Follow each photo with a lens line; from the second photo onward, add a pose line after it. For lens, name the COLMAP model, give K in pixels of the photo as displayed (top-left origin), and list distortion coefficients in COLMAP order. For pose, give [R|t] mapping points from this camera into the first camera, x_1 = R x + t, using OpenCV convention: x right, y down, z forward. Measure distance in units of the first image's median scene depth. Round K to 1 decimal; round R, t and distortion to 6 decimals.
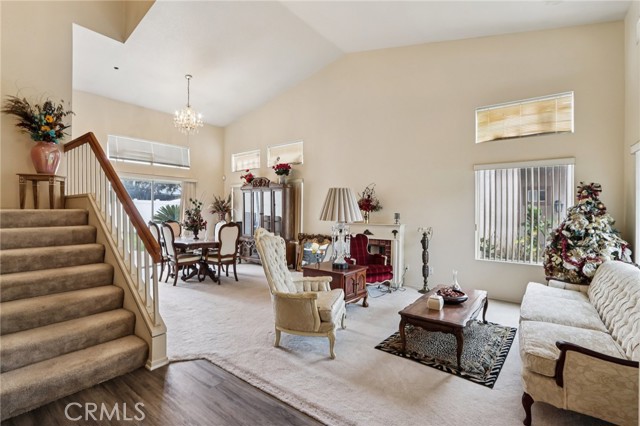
lens RADIAL K [[303.8, 0, 322.3], [0, 303.8, 212.3], [0, 0, 1]] dist [-0.011817, 0.000759]
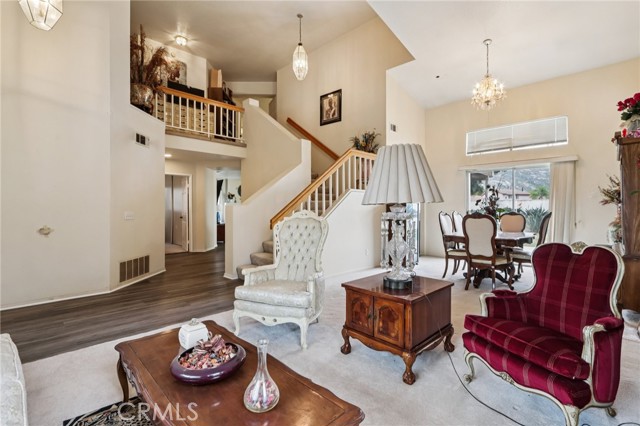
lens RADIAL K [[303.8, 0, 319.7], [0, 303.8, 209.5], [0, 0, 1]] dist [-0.011817, 0.000759]
pose [[-0.153129, -0.009292, -0.988162, 0.461617], [-0.010622, 0.999913, -0.007757, 0.033772], [0.988149, 0.009309, -0.153215, 0.668613]]
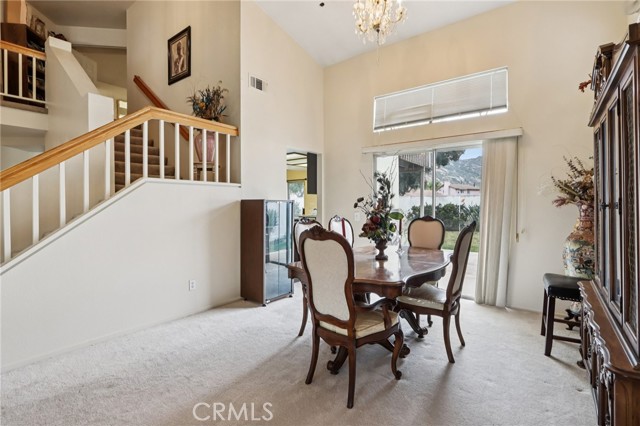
lens RADIAL K [[303.8, 0, 324.7], [0, 303.8, 209.3], [0, 0, 1]] dist [-0.011817, 0.000759]
pose [[-0.028893, 0.008176, -0.999549, 0.045650], [-0.007075, 0.999940, 0.008384, 0.009945], [0.999557, 0.007314, -0.028833, 0.932478]]
